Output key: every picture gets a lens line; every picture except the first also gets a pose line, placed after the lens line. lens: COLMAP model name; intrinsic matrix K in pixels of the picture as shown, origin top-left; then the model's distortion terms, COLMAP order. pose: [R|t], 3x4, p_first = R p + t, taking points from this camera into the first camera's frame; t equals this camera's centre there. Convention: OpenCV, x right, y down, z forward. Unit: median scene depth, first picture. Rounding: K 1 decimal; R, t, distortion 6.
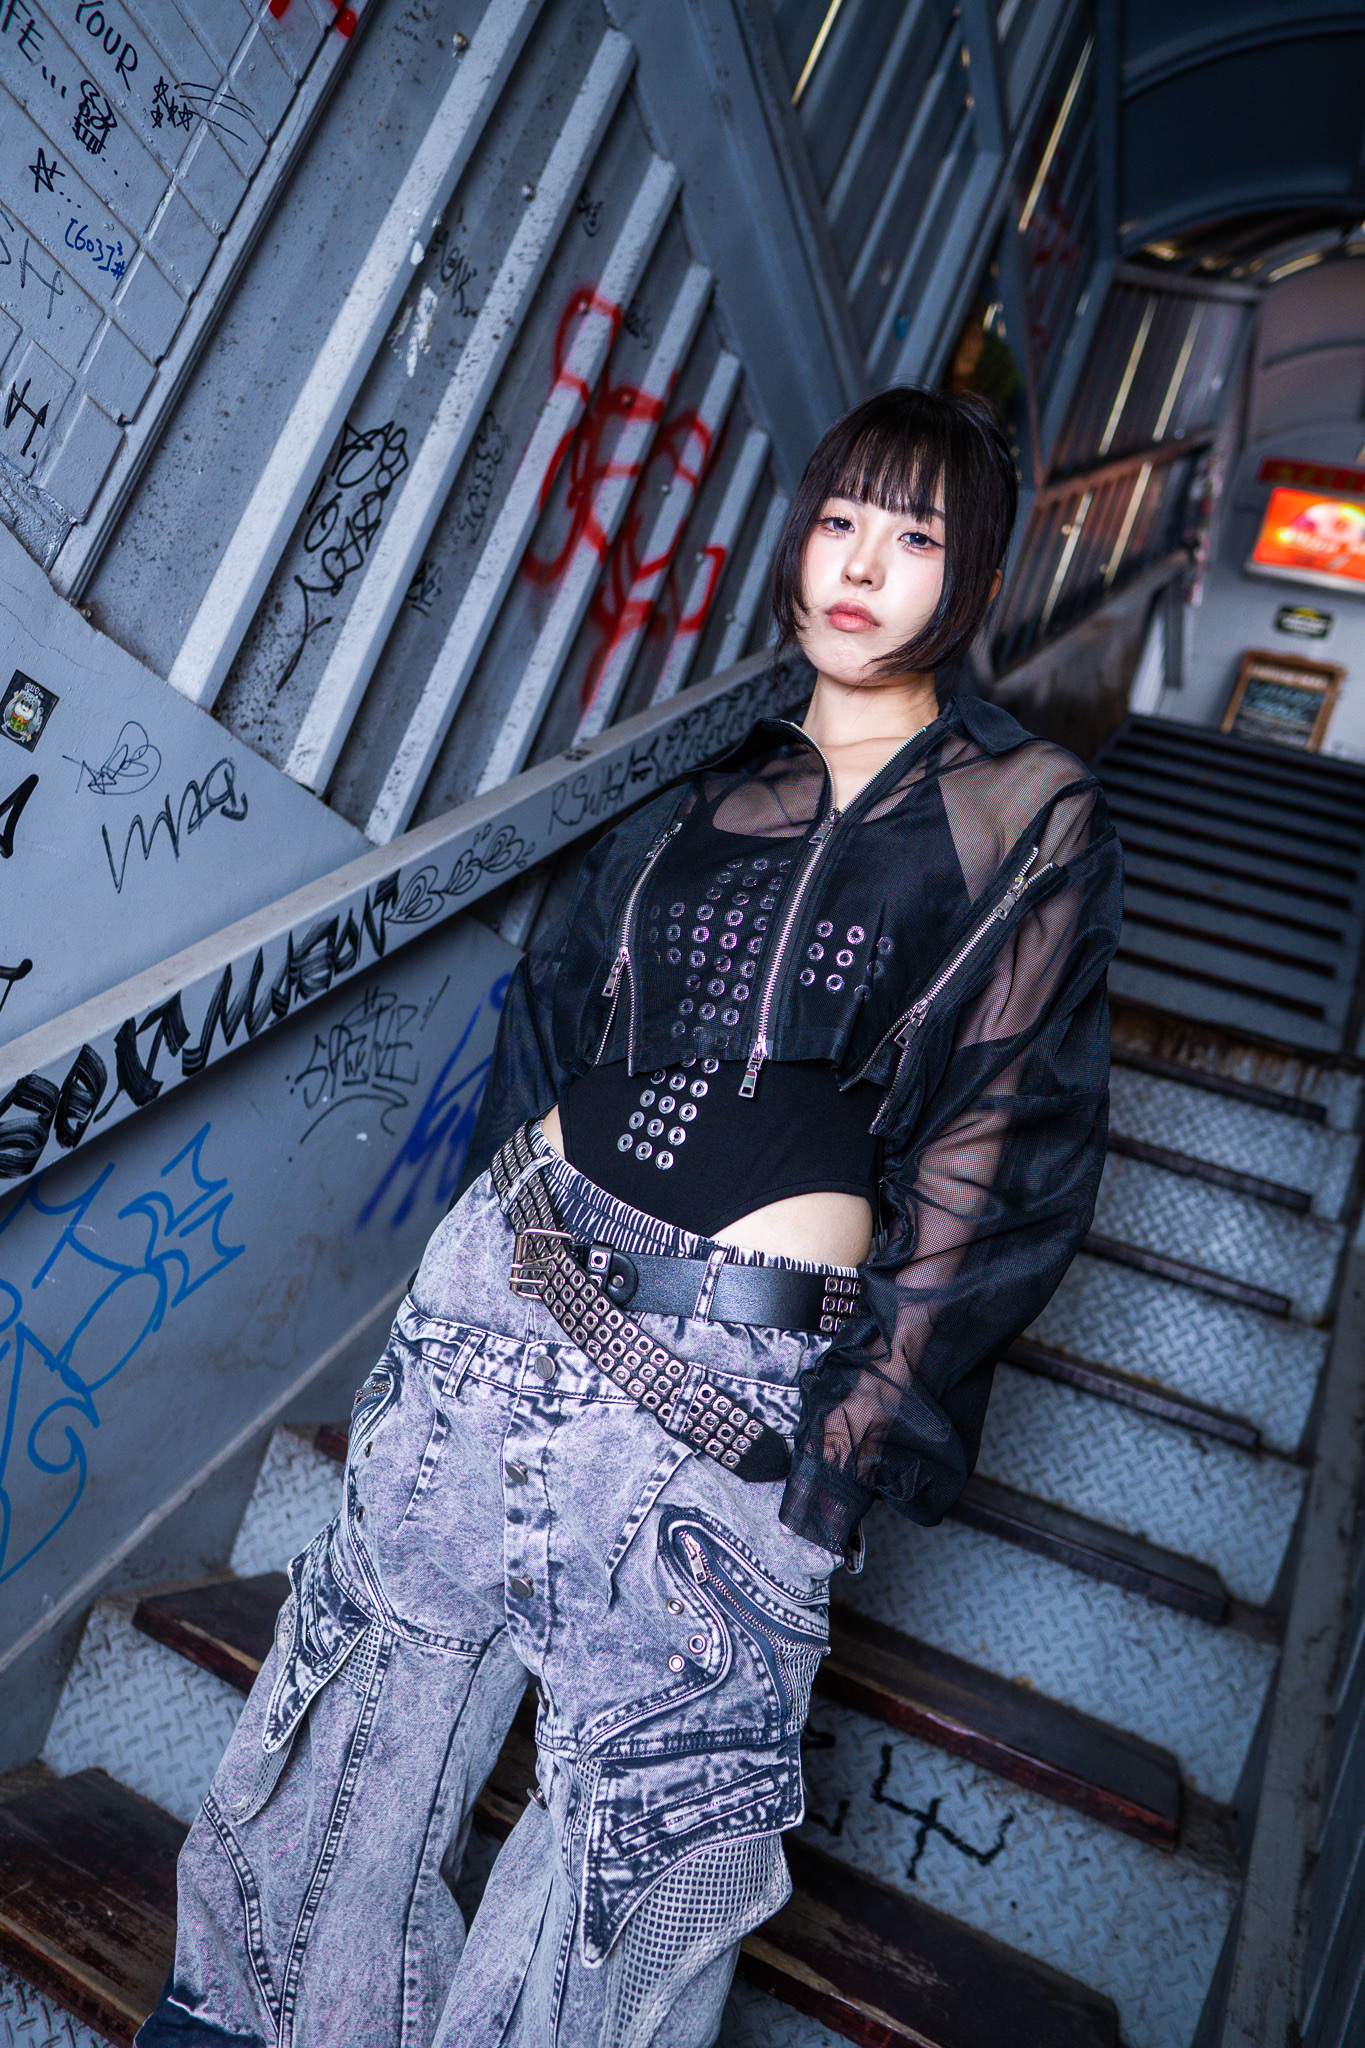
lens RADIAL K [[1447.7, 0, 678.9], [0, 1447.7, 1028.7], [0, 0, 1]] dist [-0.109899, 0.070505]
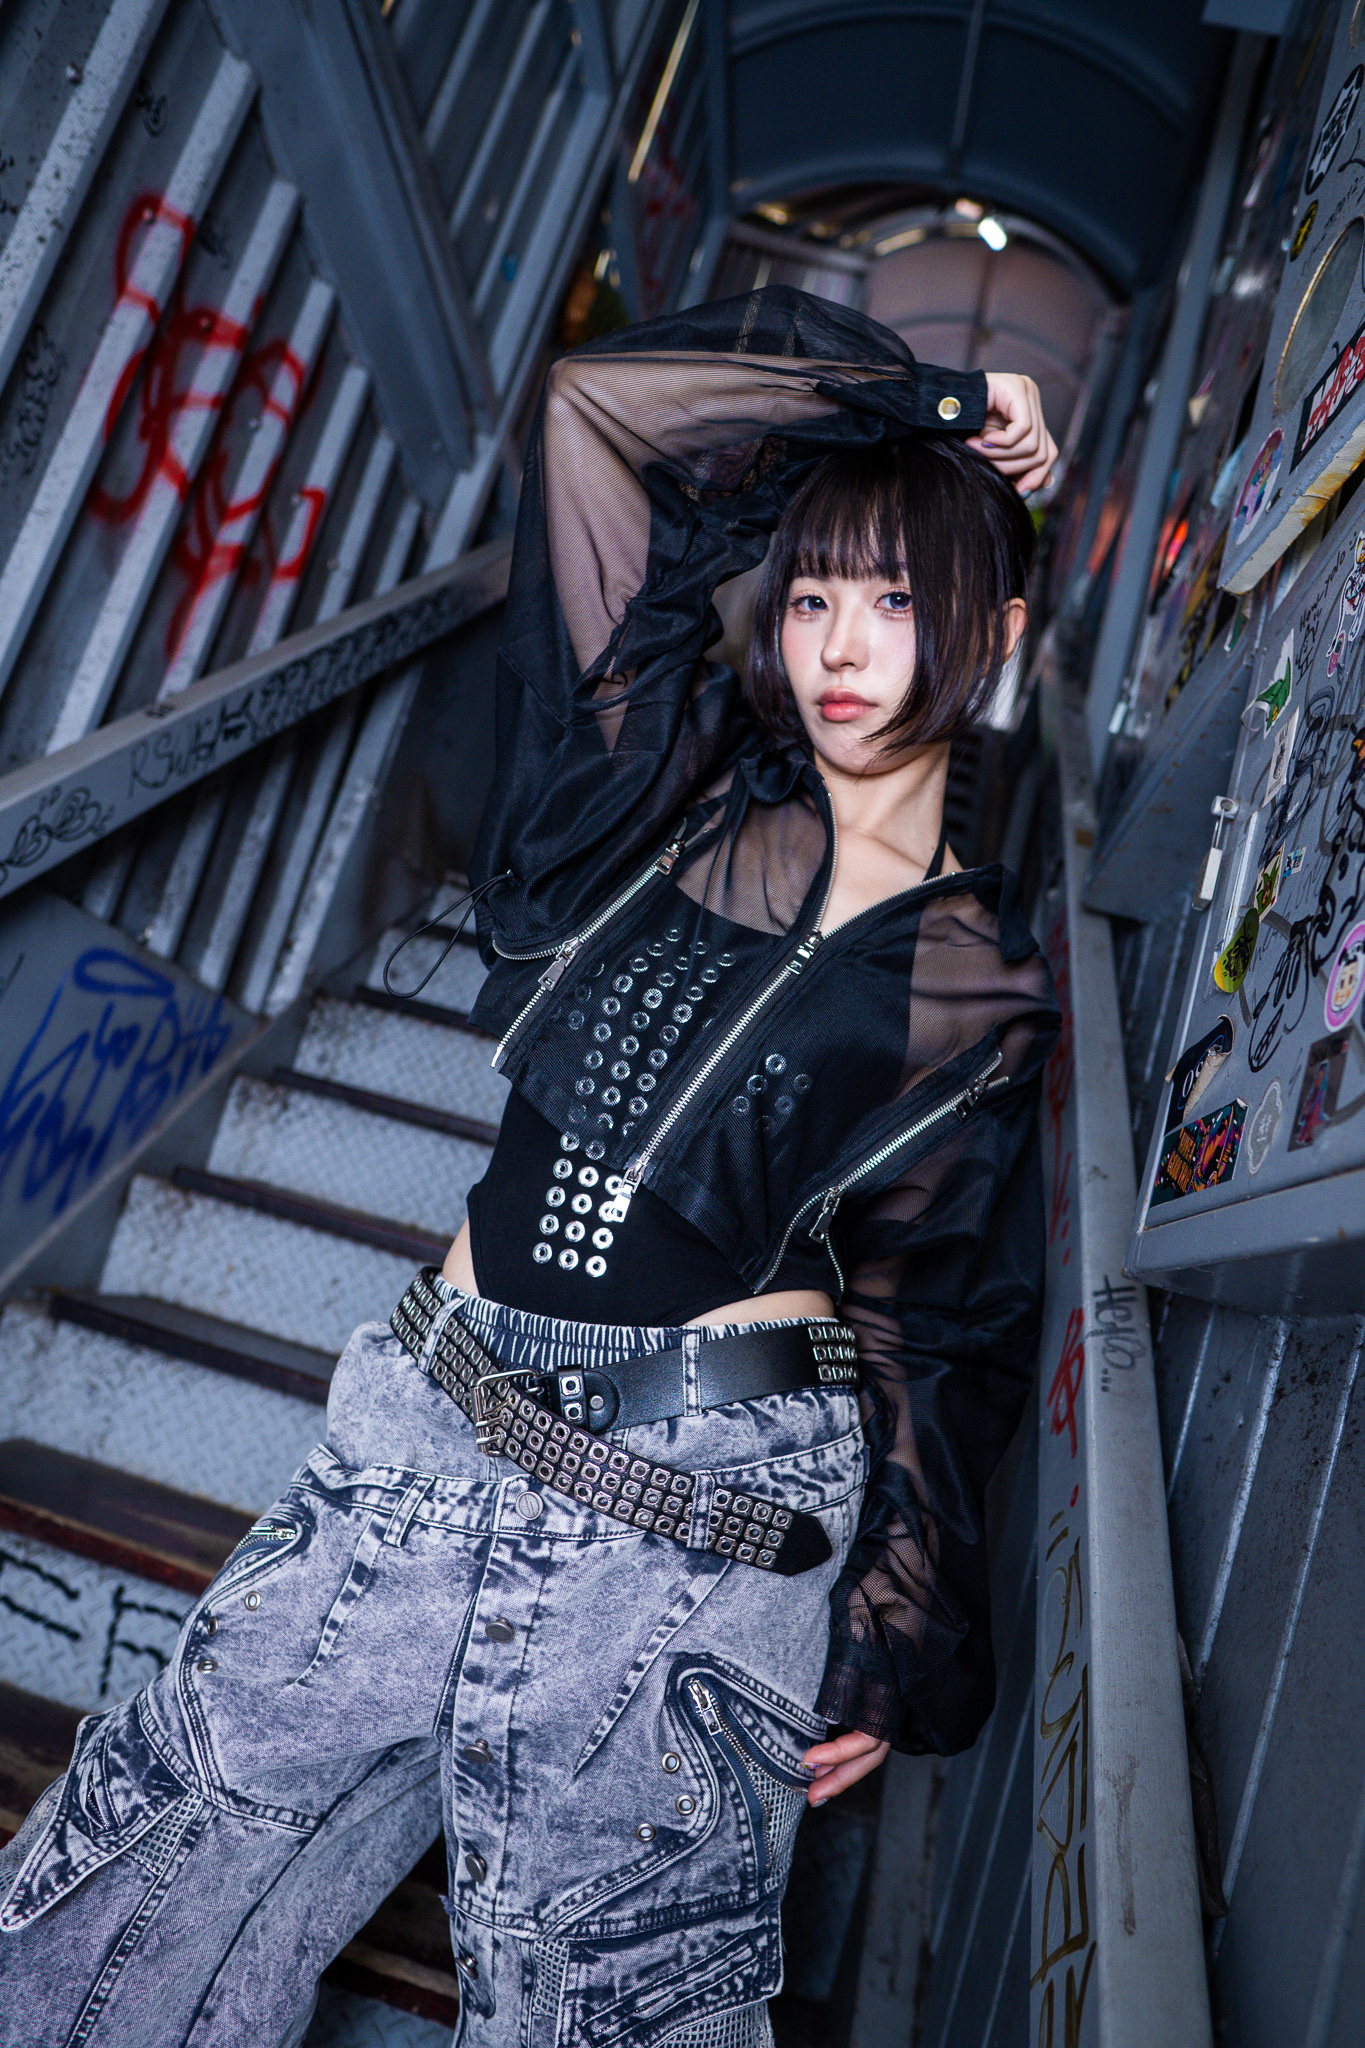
lens RADIAL K [[1447.7, 0, 683.0], [0, 1447.7, 1030.6], [0, 0, 1]] dist [-0.109899, 0.070505]
pose [[0.969206, -0.039554, 0.243053, 0.026778], [0.031729, 0.998847, 0.036028, -0.007837], [-0.244198, -0.027207, 0.969344, 0.030836]]
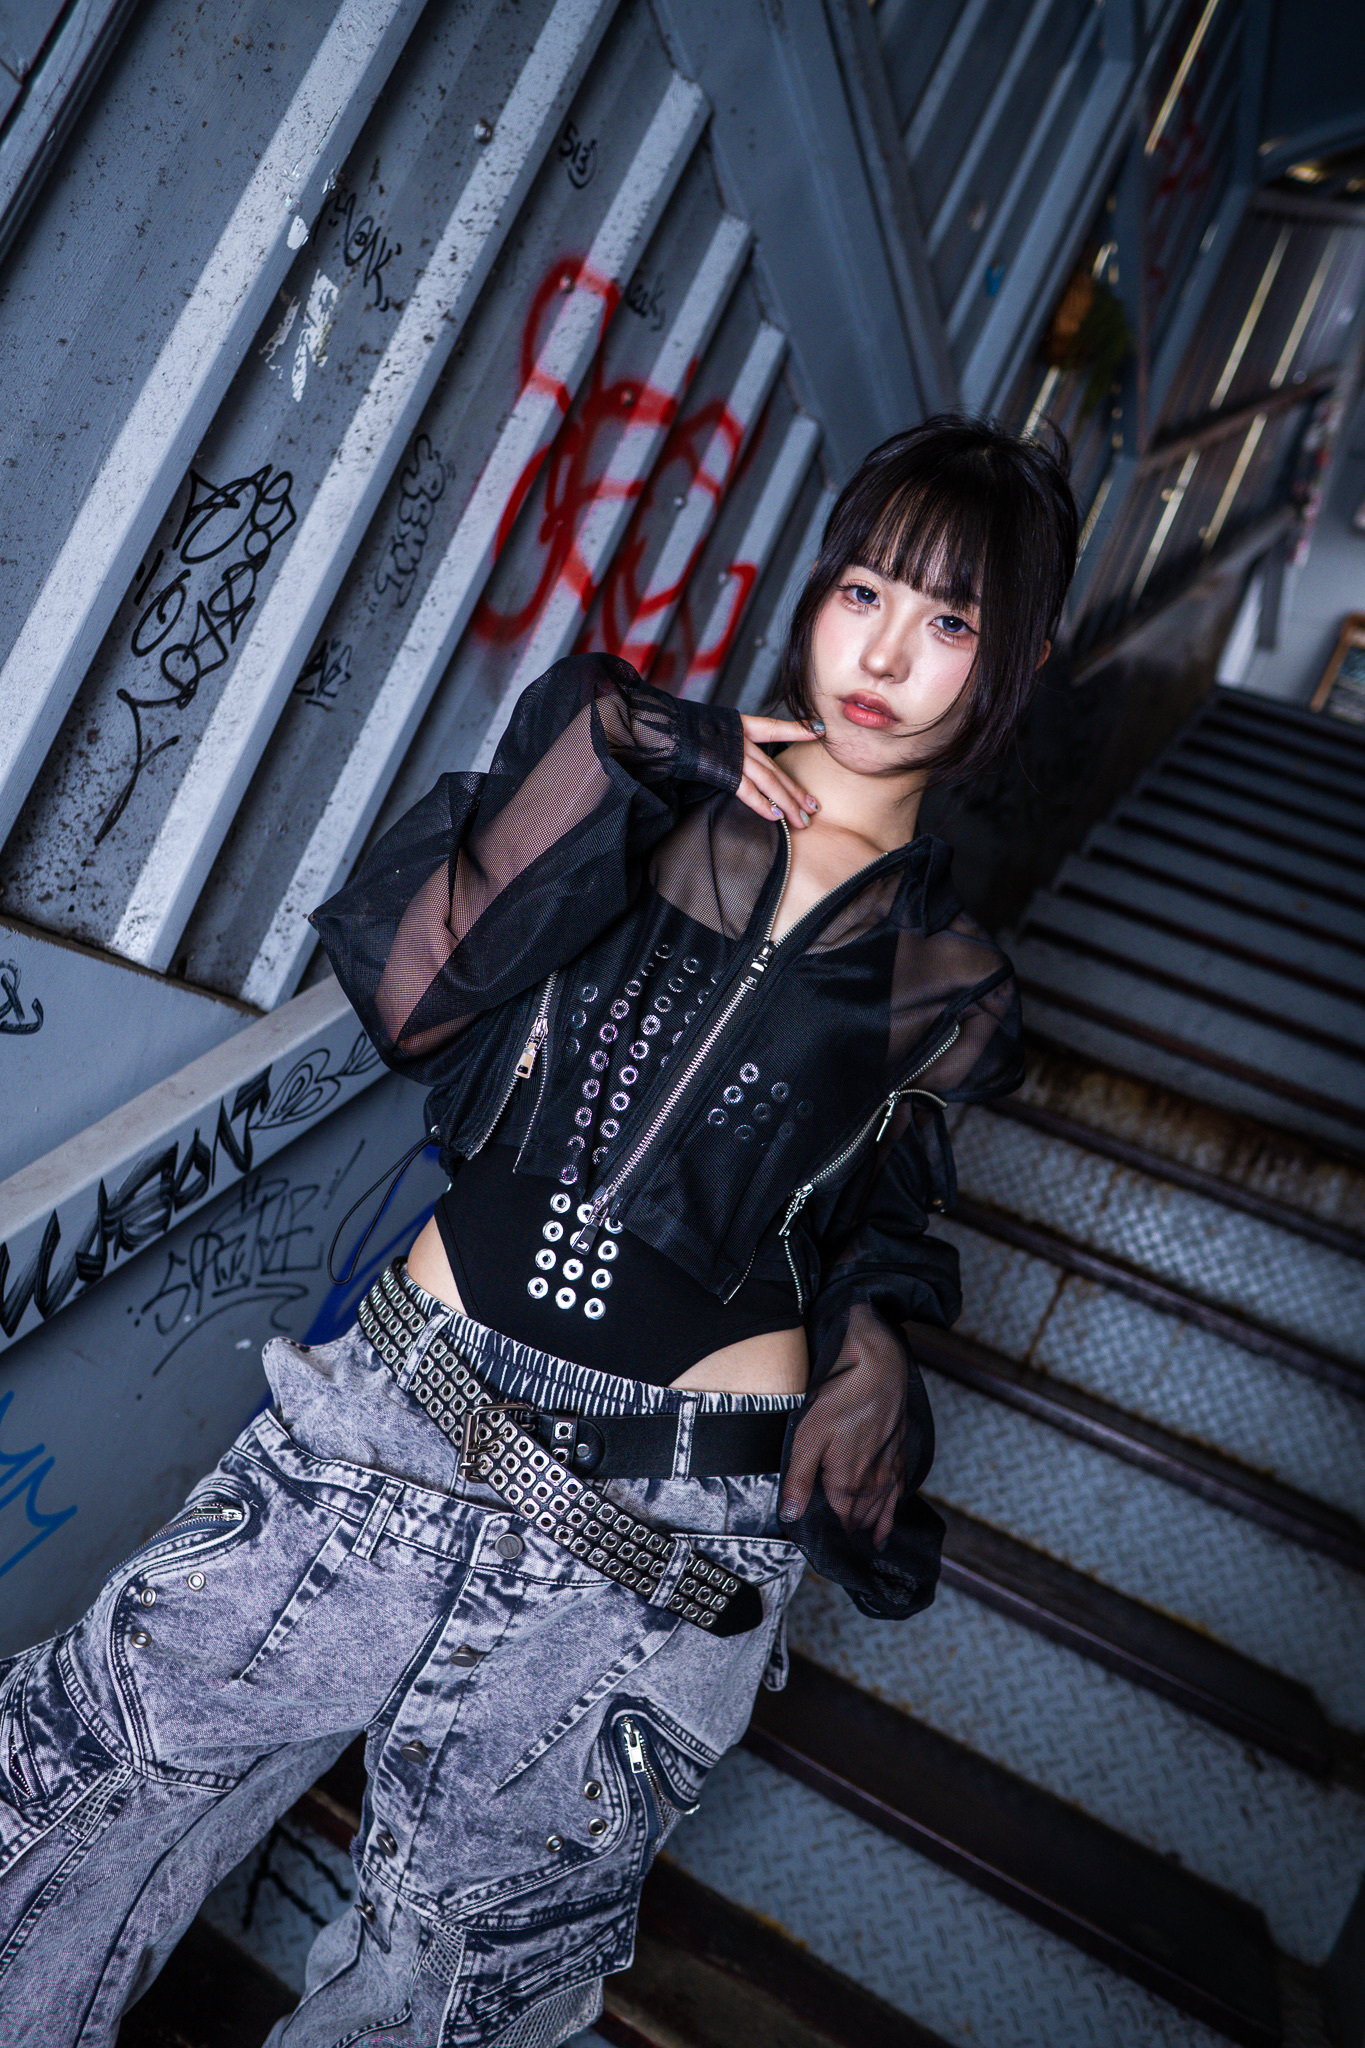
lens RADIAL K [[1447.7, 0, 678.9], [0, 1447.7, 1030.0], [0, 0, 1]] dist [-0.109899, 0.070505]
pose [[0.997901, 0.057493, -0.029799, 0.037276], [-0.055149, 0.995713, 0.074258, -0.174244], [0.033940, -0.072458, 0.996794, 0.225020]]
